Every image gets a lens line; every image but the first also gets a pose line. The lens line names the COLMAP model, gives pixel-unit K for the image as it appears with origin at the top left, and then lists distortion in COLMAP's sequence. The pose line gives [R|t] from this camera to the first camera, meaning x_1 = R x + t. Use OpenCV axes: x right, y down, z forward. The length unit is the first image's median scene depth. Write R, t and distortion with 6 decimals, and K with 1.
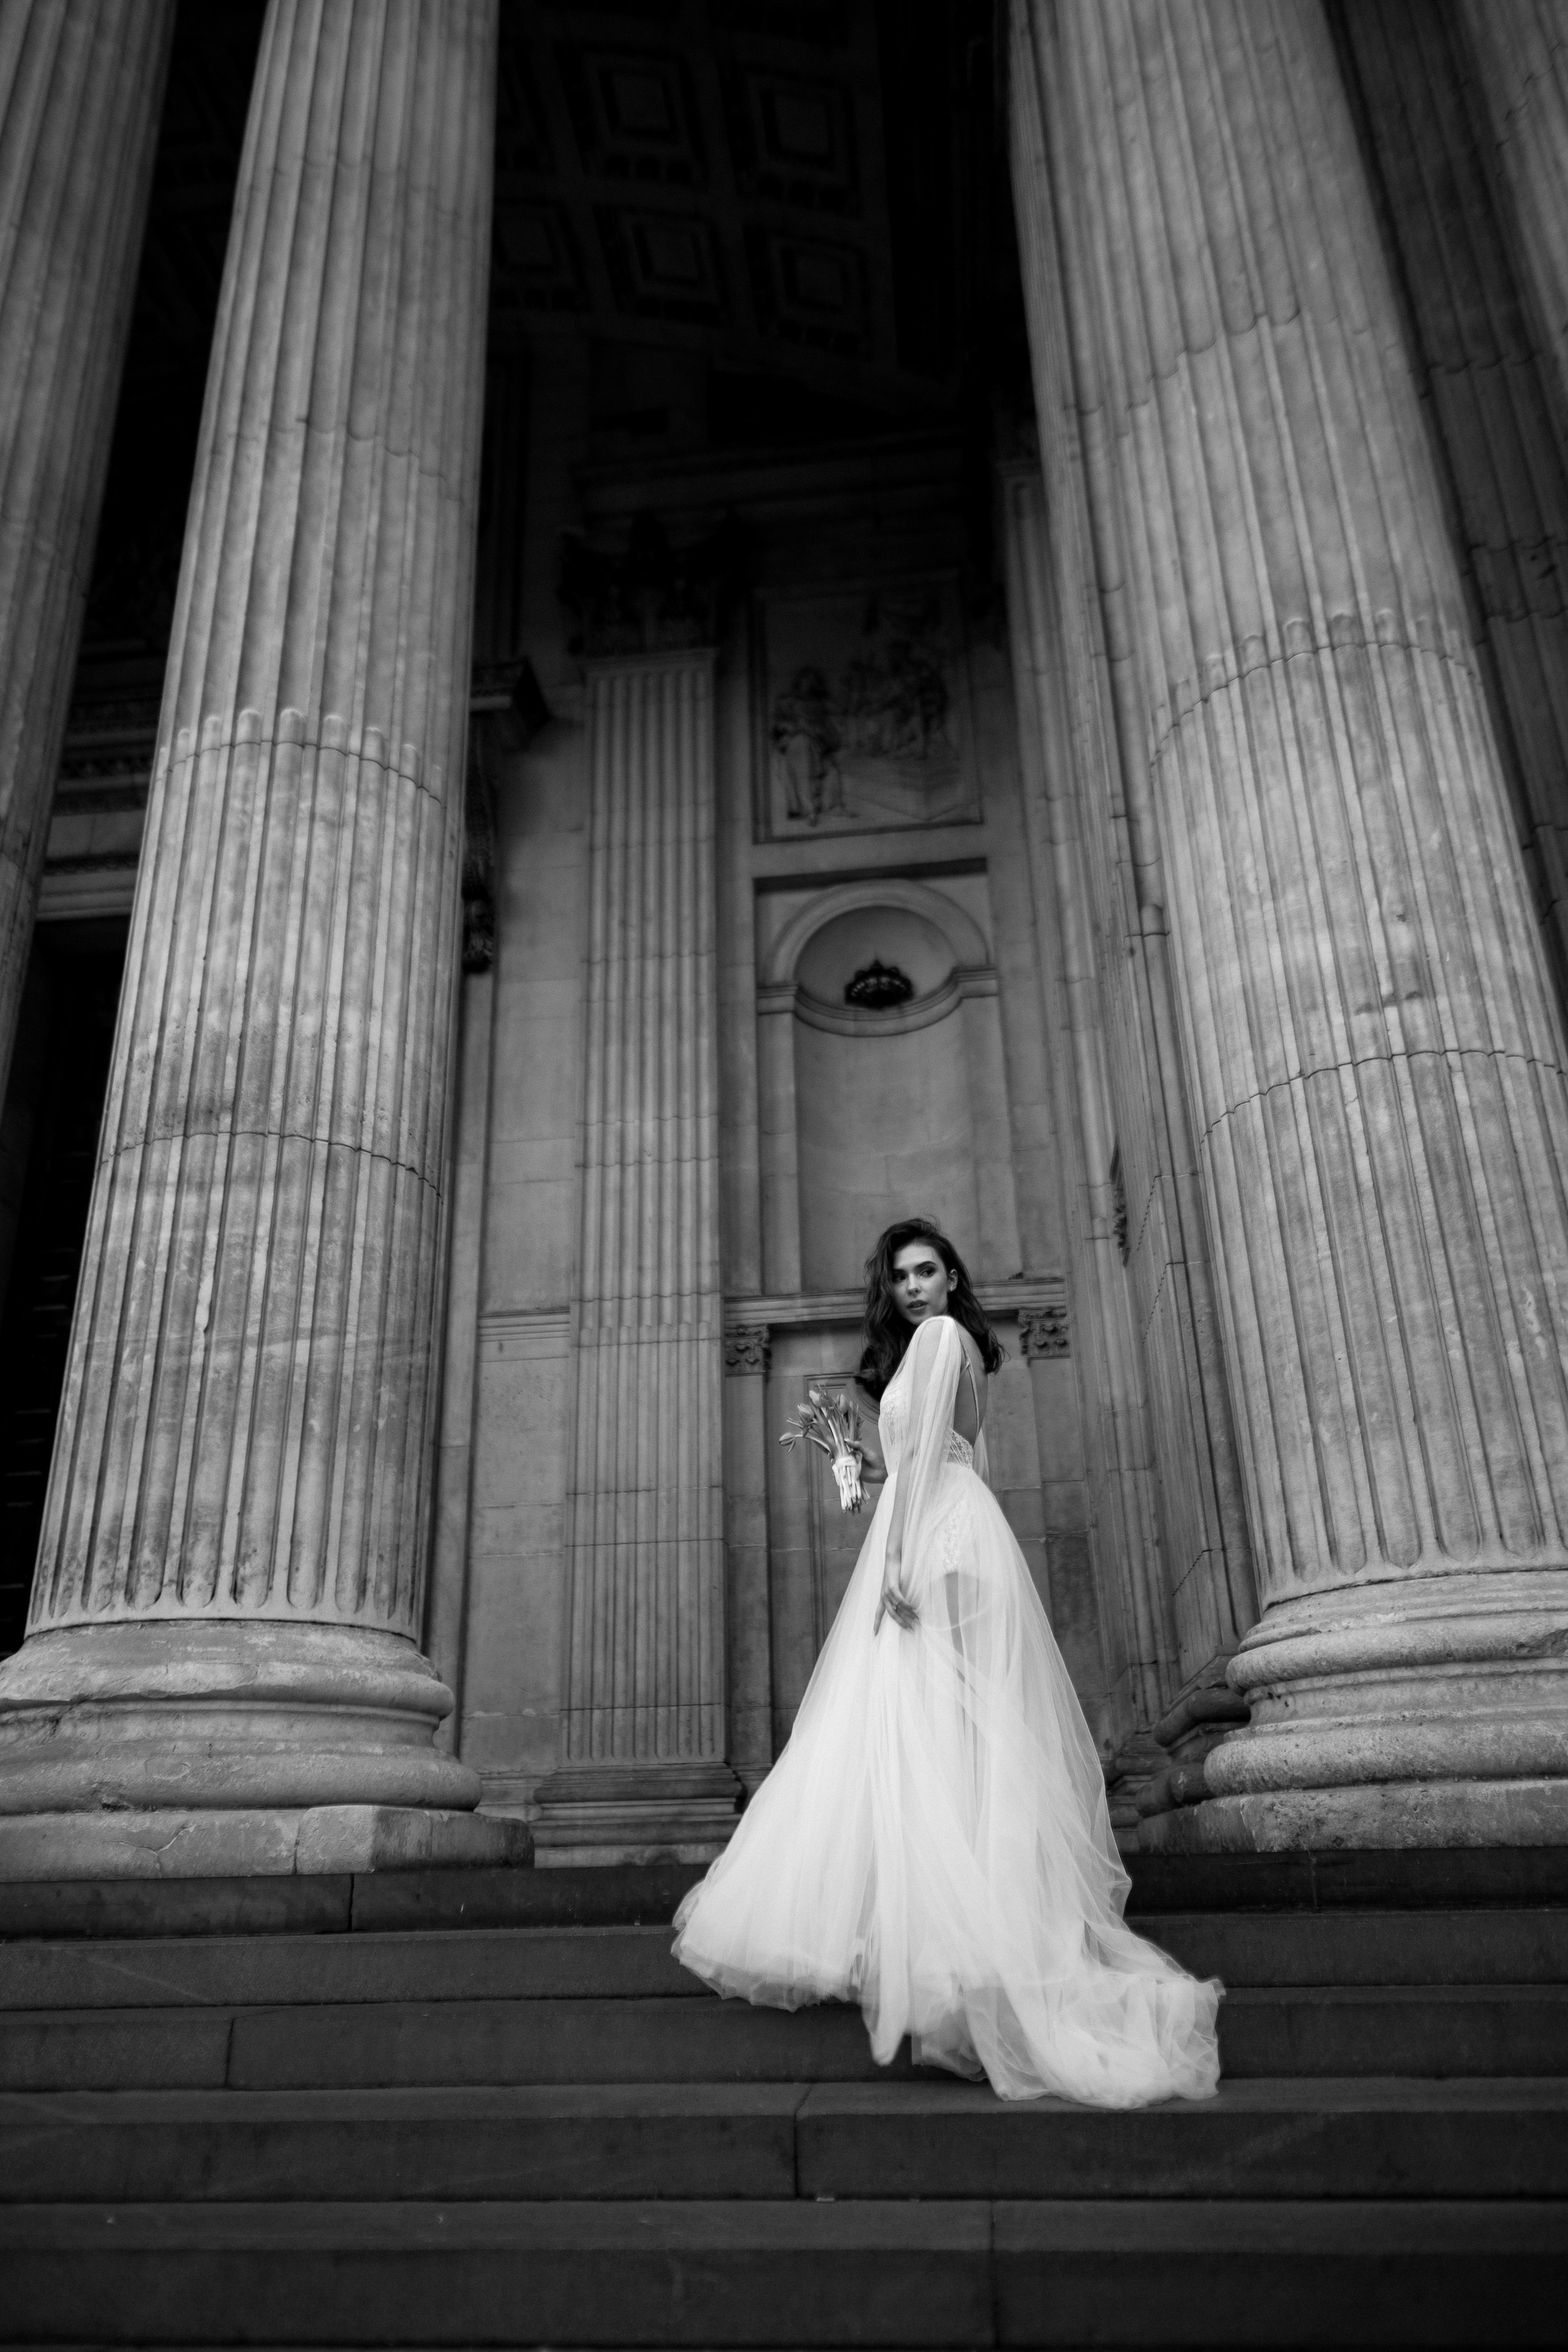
lens RADIAL K [[1572.4, 0, 790.6], [0, 1572.4, 1172.4], [0, 0, 1]] dist [-0.000435, -0.007876]
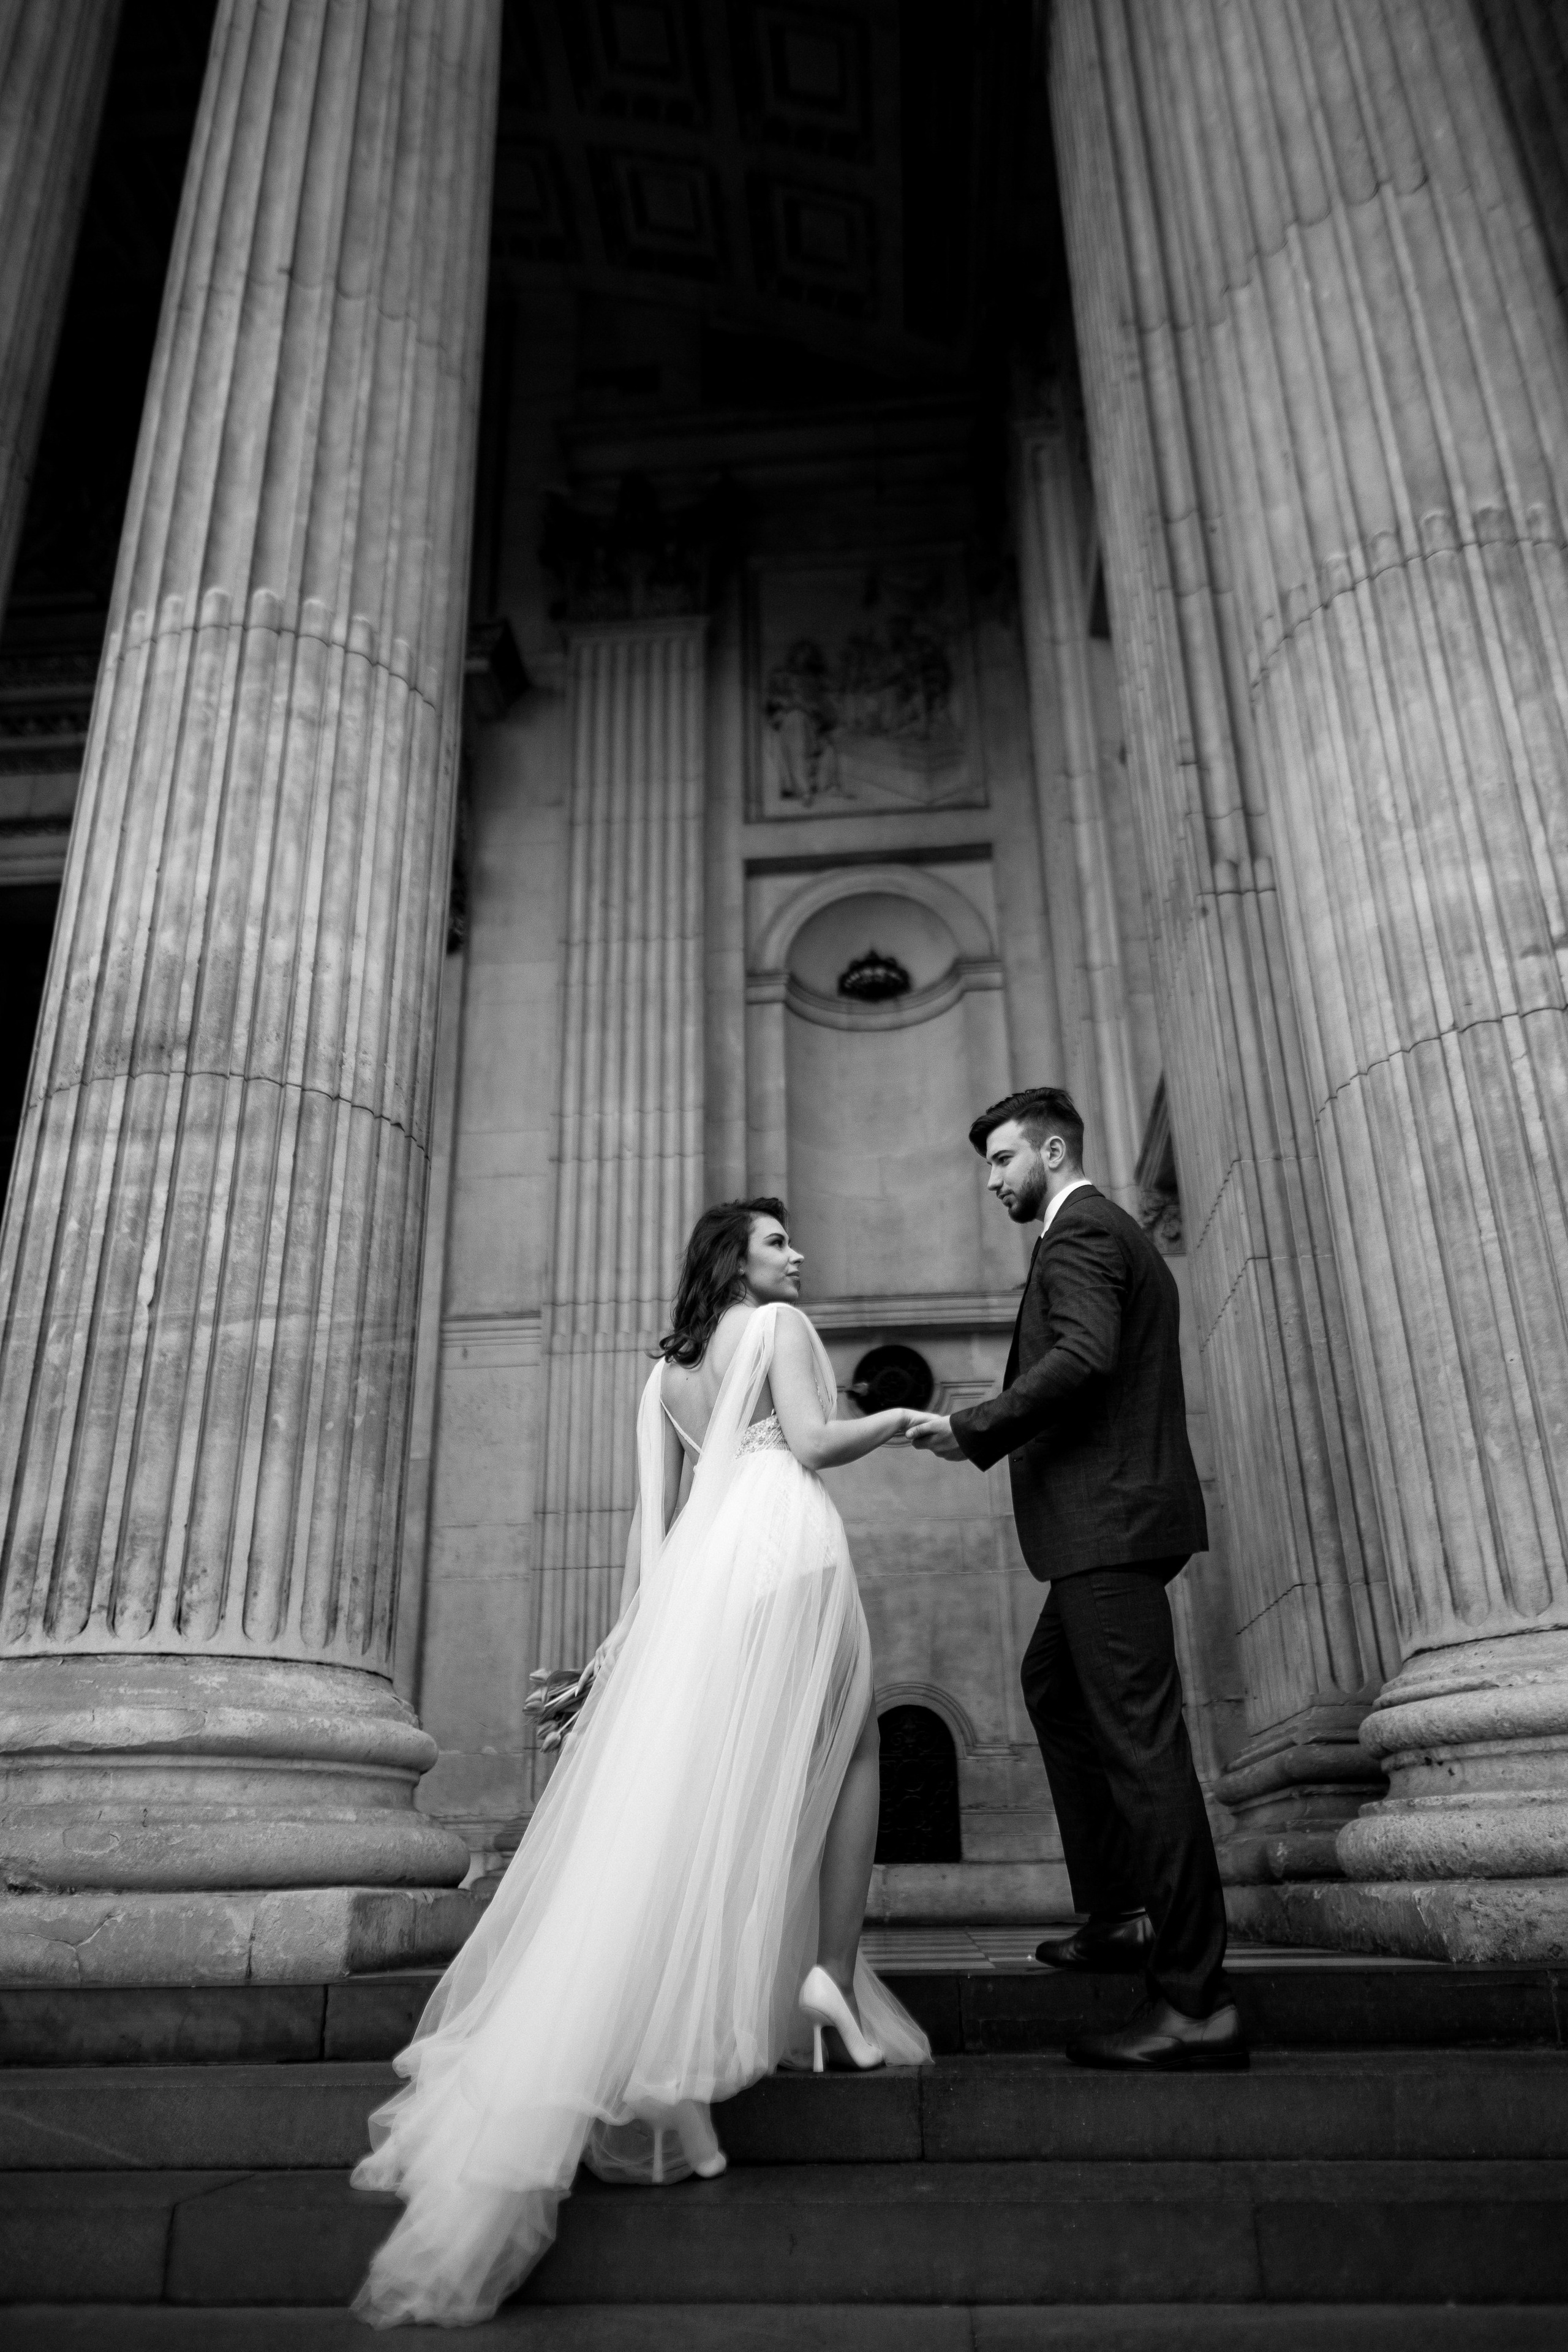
lens RADIAL K [[1572.4, 0, 777.5], [0, 1572.4, 1182.4], [0, 0, 1]] dist [-0.000435, -0.007876]
pose [[0.999437, 0.020060, 0.026900, -0.058506], [-0.019802, 0.999756, -0.009813, 0.034280], [-0.027090, 0.009274, 0.999590, 0.145579]]
